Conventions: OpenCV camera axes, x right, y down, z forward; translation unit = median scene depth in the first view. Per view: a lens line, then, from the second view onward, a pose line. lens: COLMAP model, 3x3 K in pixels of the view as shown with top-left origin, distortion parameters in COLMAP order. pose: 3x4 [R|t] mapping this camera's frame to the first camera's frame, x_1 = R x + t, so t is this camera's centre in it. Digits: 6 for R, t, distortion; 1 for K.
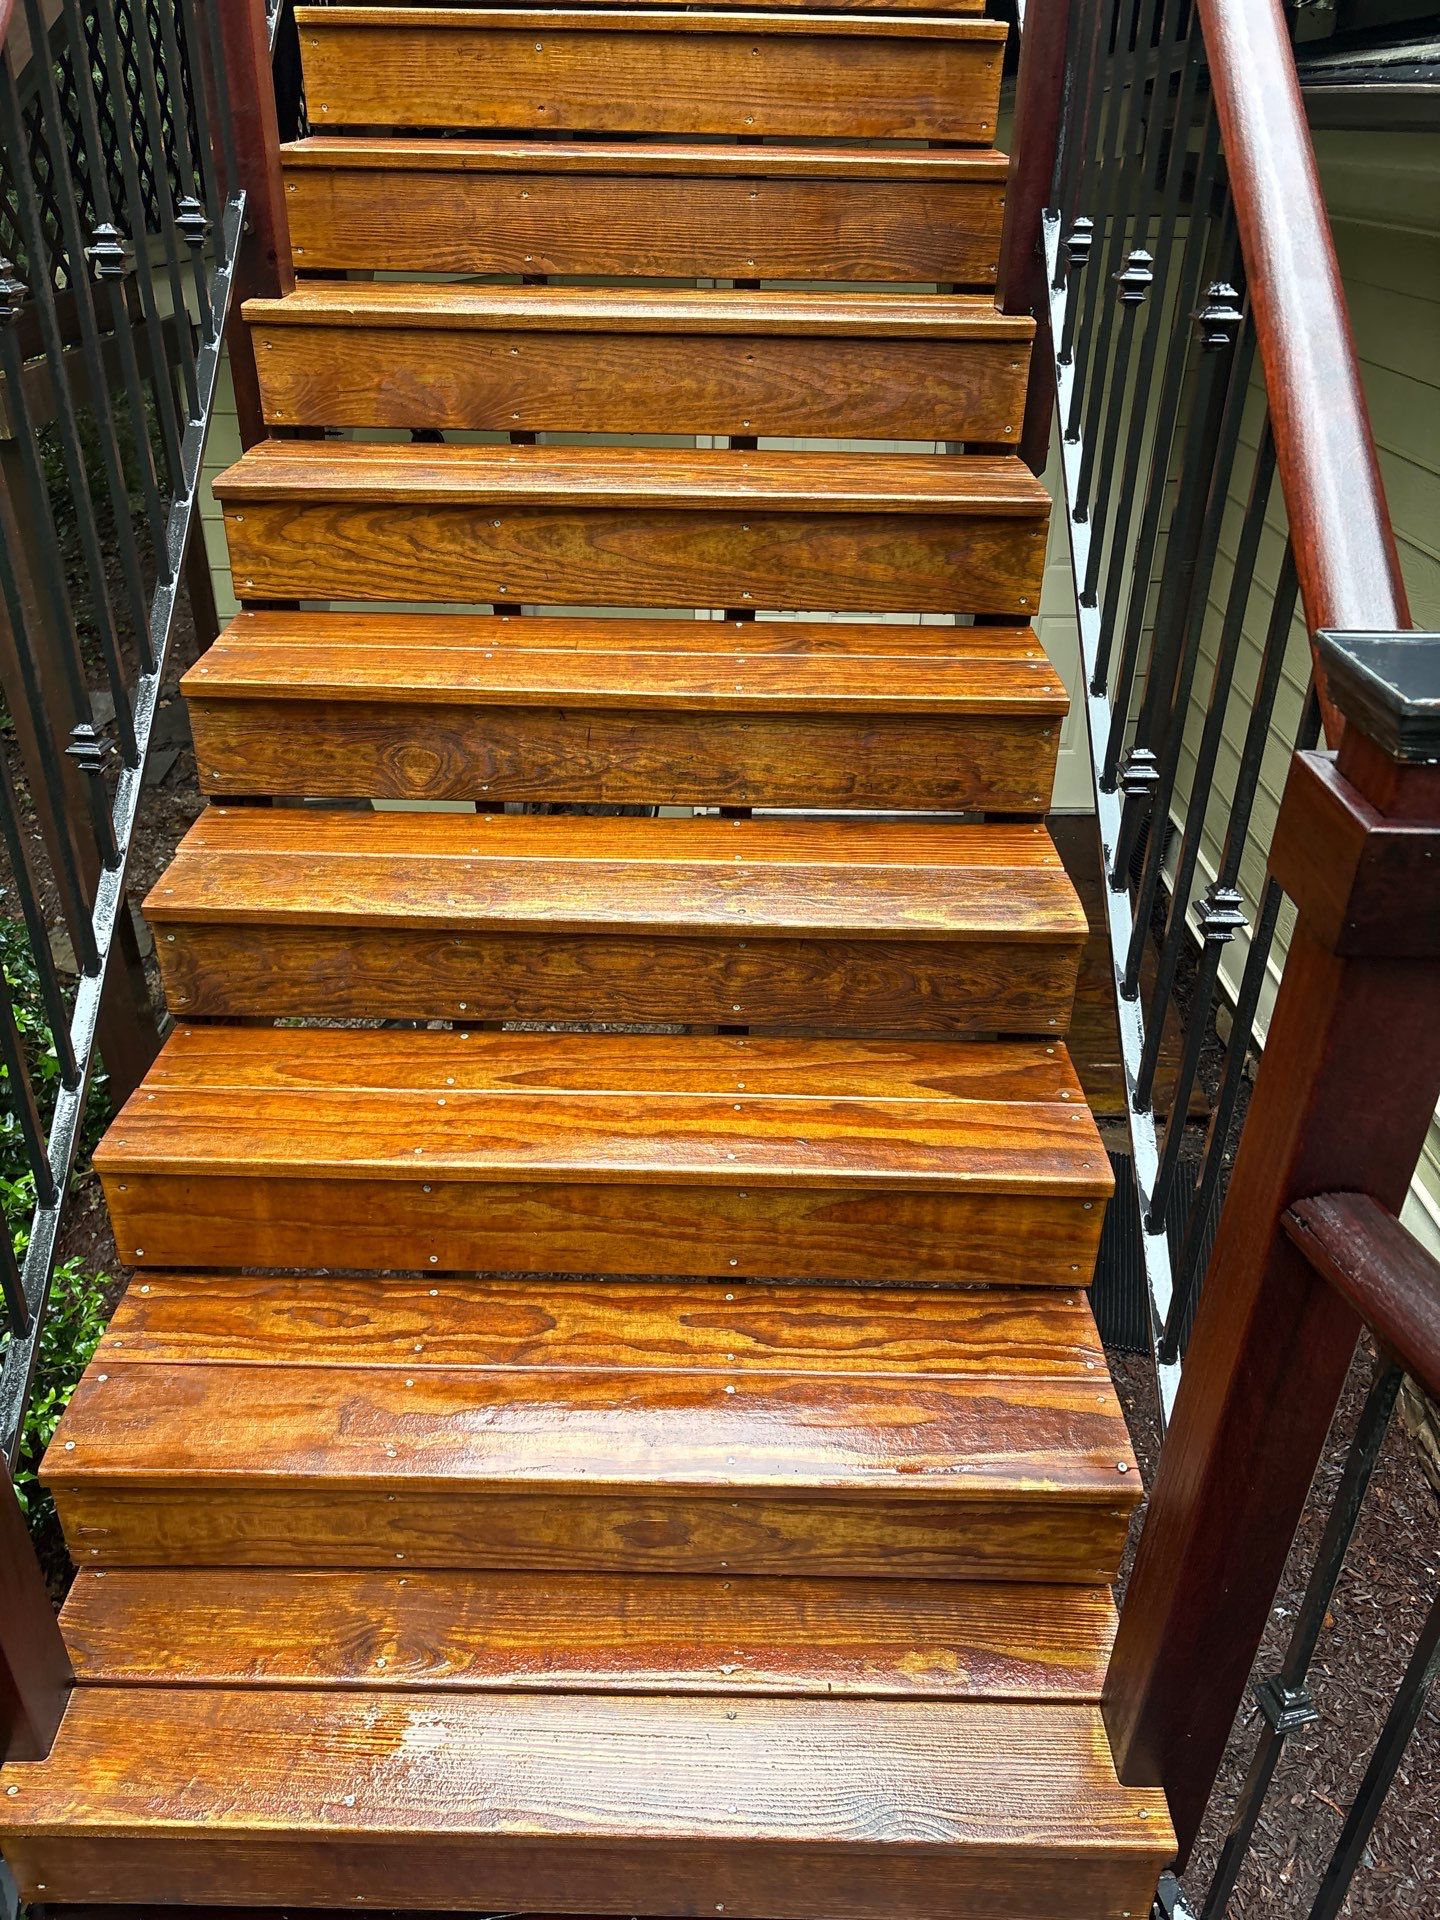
lens RADIAL K [[1454.3, 0, 706.3], [0, 1454.3, 957.2], [0, 0, 1]] dist [0.012488, 0.004825]
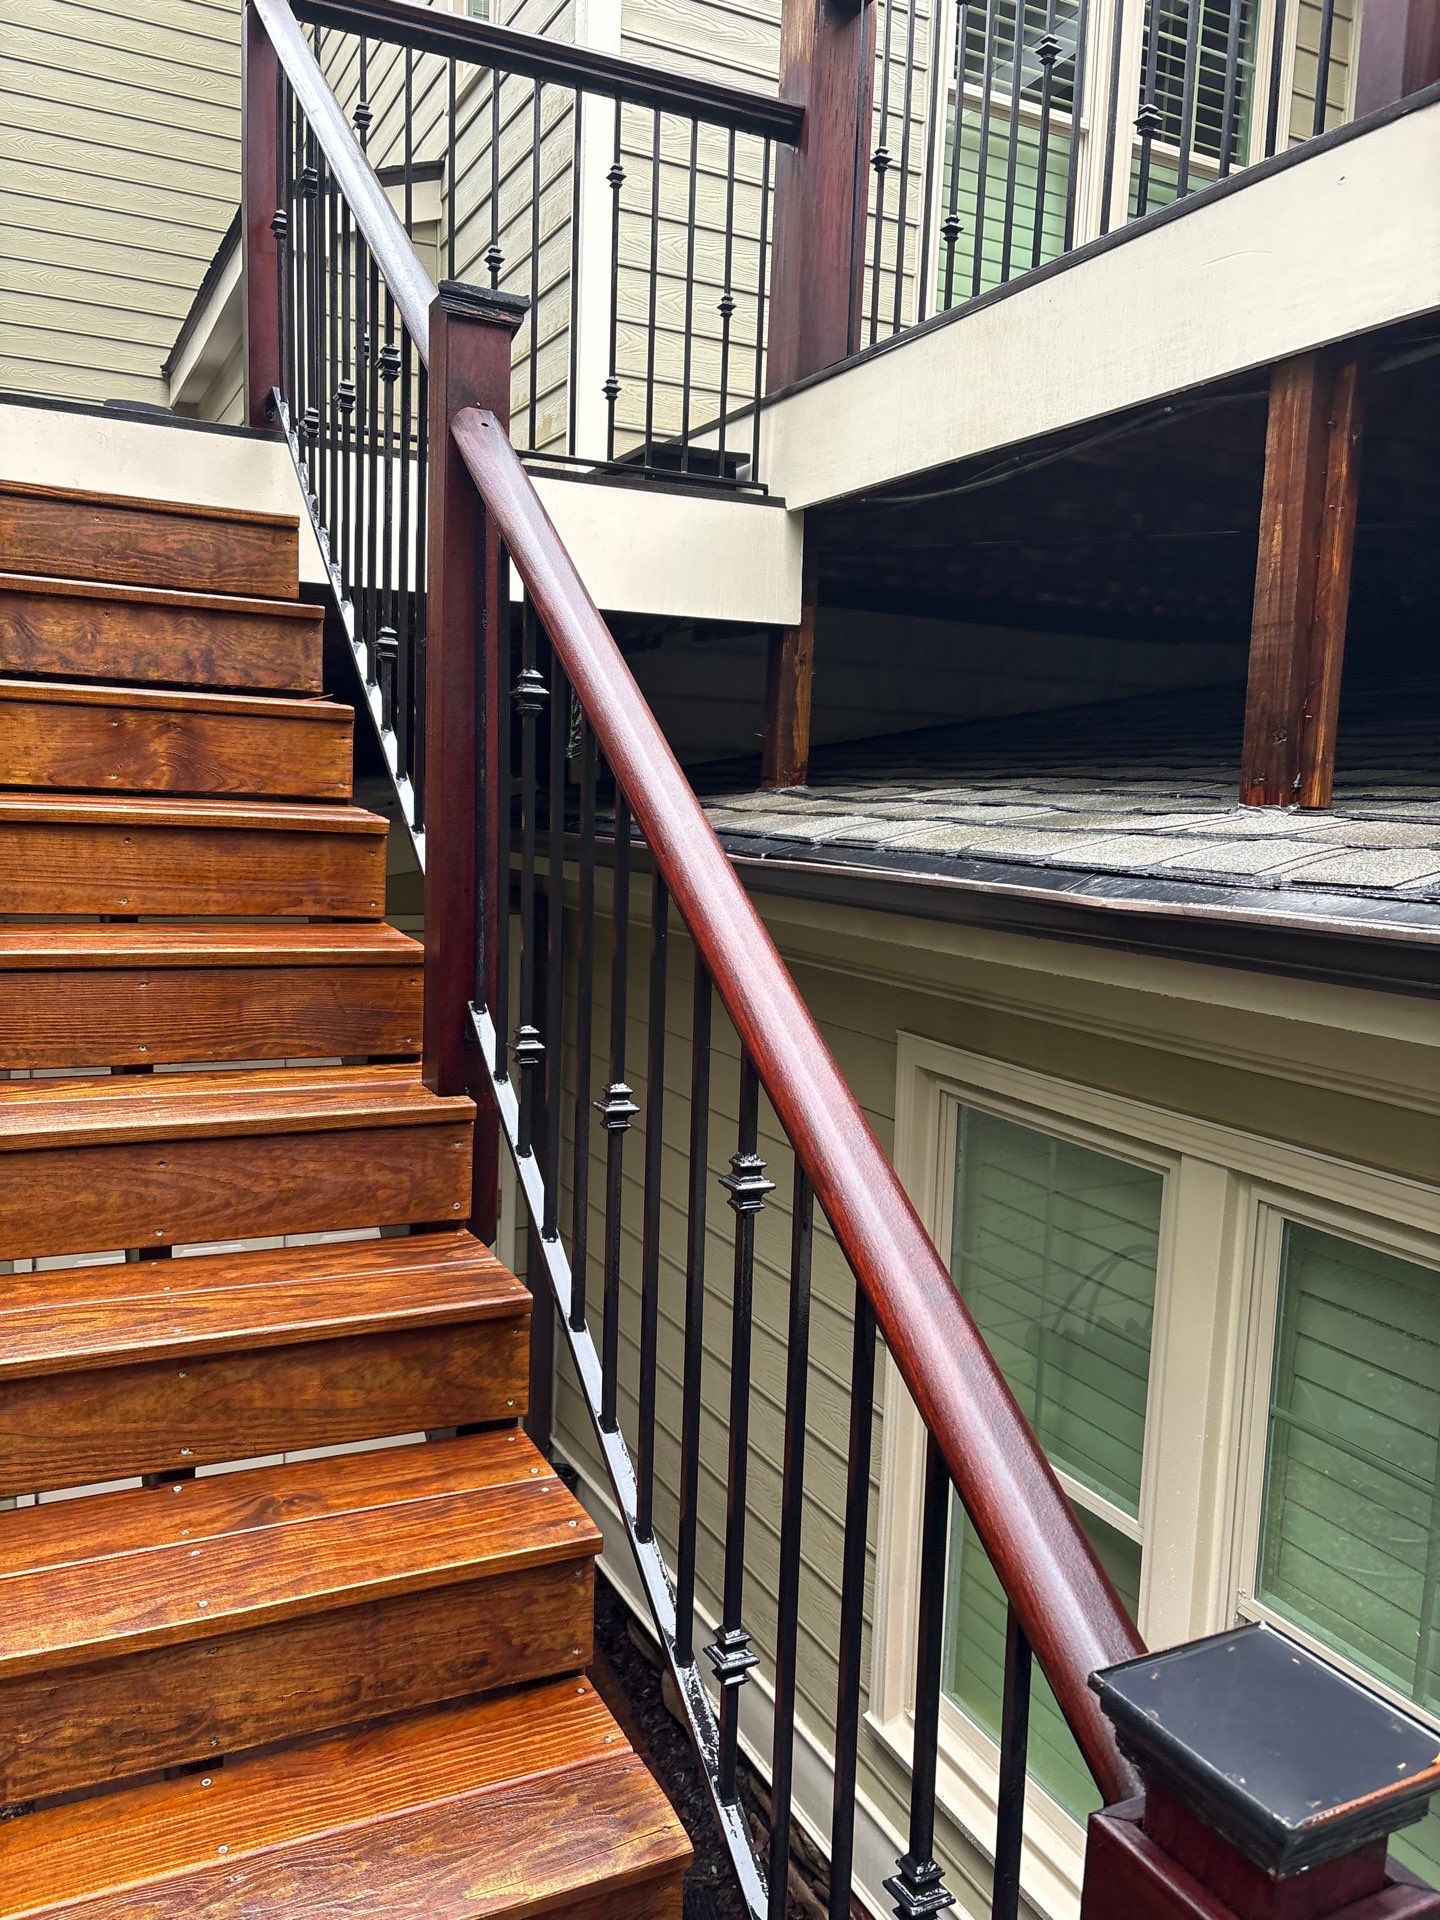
lens RADIAL K [[1454.3, 0, 708.1], [0, 1454.3, 970.5], [0, 0, 1]] dist [0.012488, 0.004825]
pose [[0.893637, -0.039037, 0.447089, -0.065322], [0.207324, 0.919447, -0.334117, -0.161907], [-0.398032, 0.391272, 0.829745, 0.098692]]
